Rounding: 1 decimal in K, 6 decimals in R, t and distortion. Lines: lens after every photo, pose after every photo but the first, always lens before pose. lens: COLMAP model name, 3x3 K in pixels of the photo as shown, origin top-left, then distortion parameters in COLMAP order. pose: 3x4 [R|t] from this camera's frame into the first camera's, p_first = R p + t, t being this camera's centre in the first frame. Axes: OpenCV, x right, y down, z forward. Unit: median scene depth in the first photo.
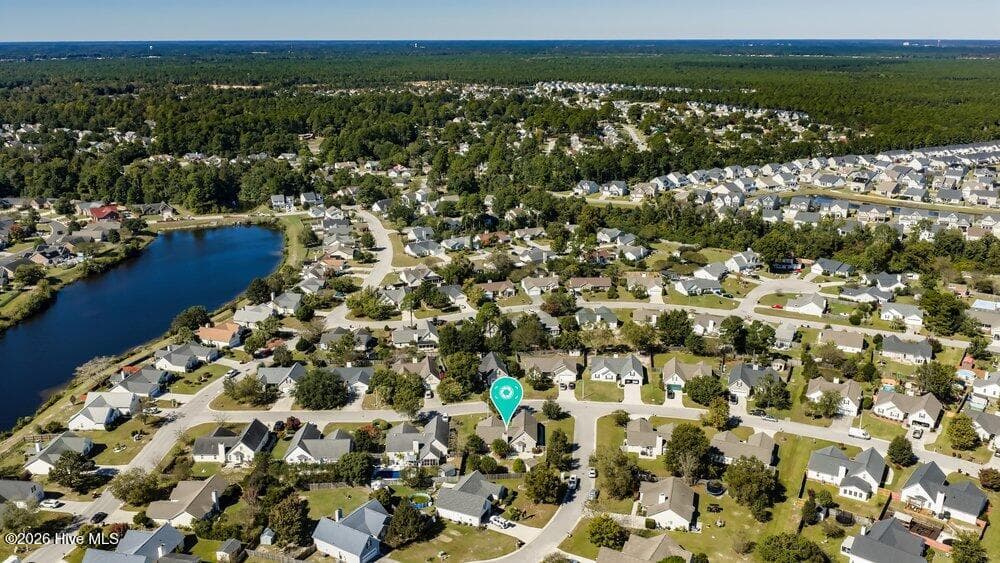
lens RADIAL K [[824.7, 0, 500.0], [0, 824.7, 281.5], [0, 0, 1]] dist [0.006298, -0.006272]
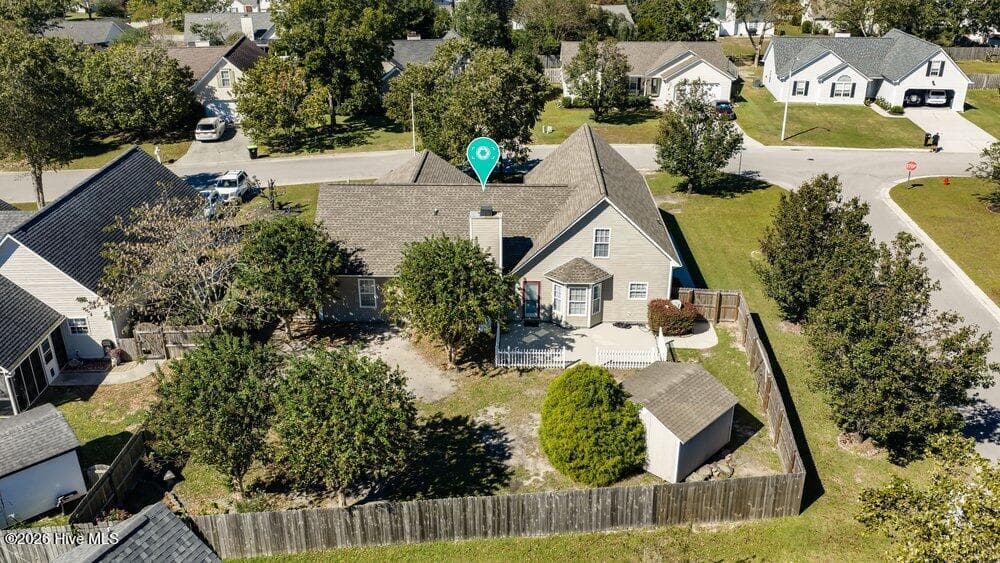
lens RADIAL K [[824.7, 0, 500.0], [0, 824.7, 281.5], [0, 0, 1]] dist [0.006298, -0.006272]
pose [[0.999981, -0.003946, 0.004639, 0.006840], [0.003331, 0.992053, 0.125774, 0.153384], [-0.005098, -0.125756, 0.992048, 0.725348]]
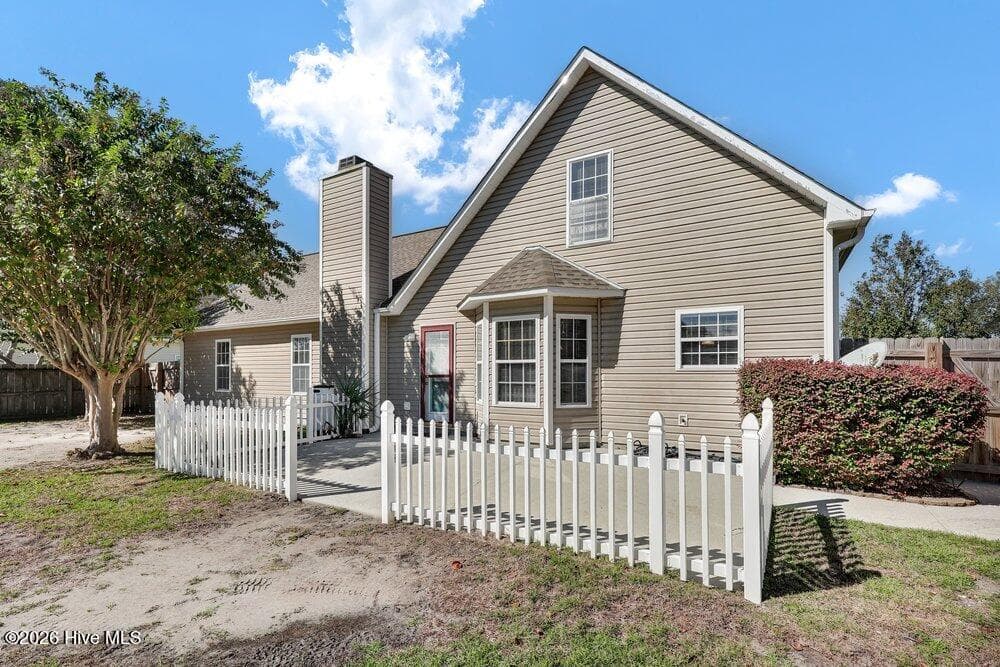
lens RADIAL K [[465.2, 0, 500.1], [0, 465.2, 368.4], [0, 0, 1]] dist [-0.000651, 0.000010]
pose [[0.873230, -0.002078, -0.487303, 0.034138], [-0.139373, 0.957154, -0.253832, 0.182758], [0.466952, 0.289571, 0.835527, 0.842717]]
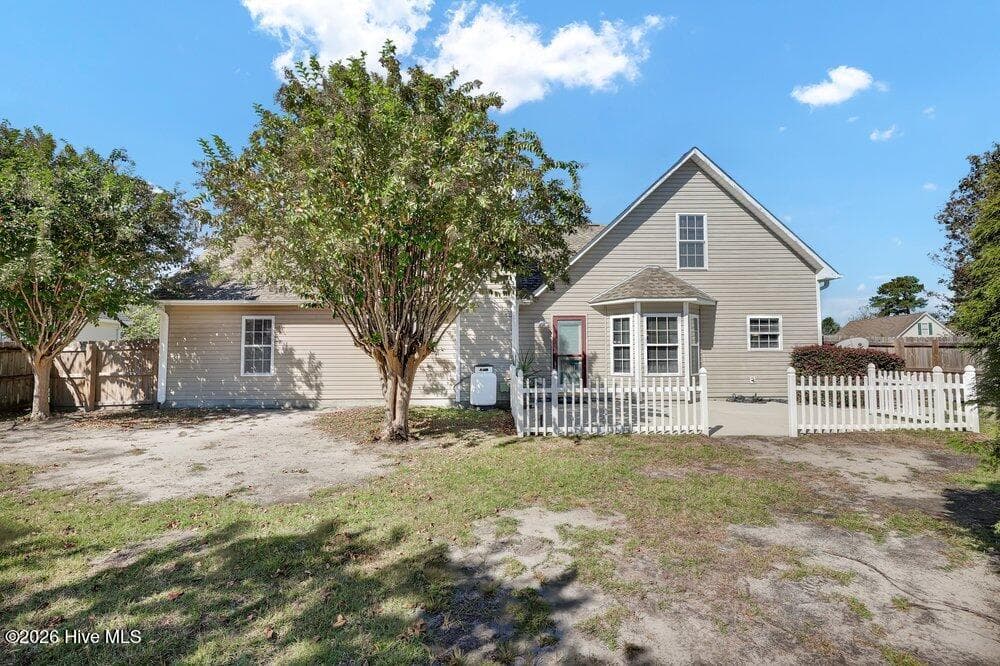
lens RADIAL K [[444.5, 0, 500.0], [0, 444.5, 333.0], [0, 0, 1]] dist [0.001336, 0.000199]
pose [[0.998436, 0.000627, 0.055912, 0.004126], [0.018057, 0.942746, -0.333023, 0.186941], [-0.052919, 0.333511, 0.941260, 0.829929]]
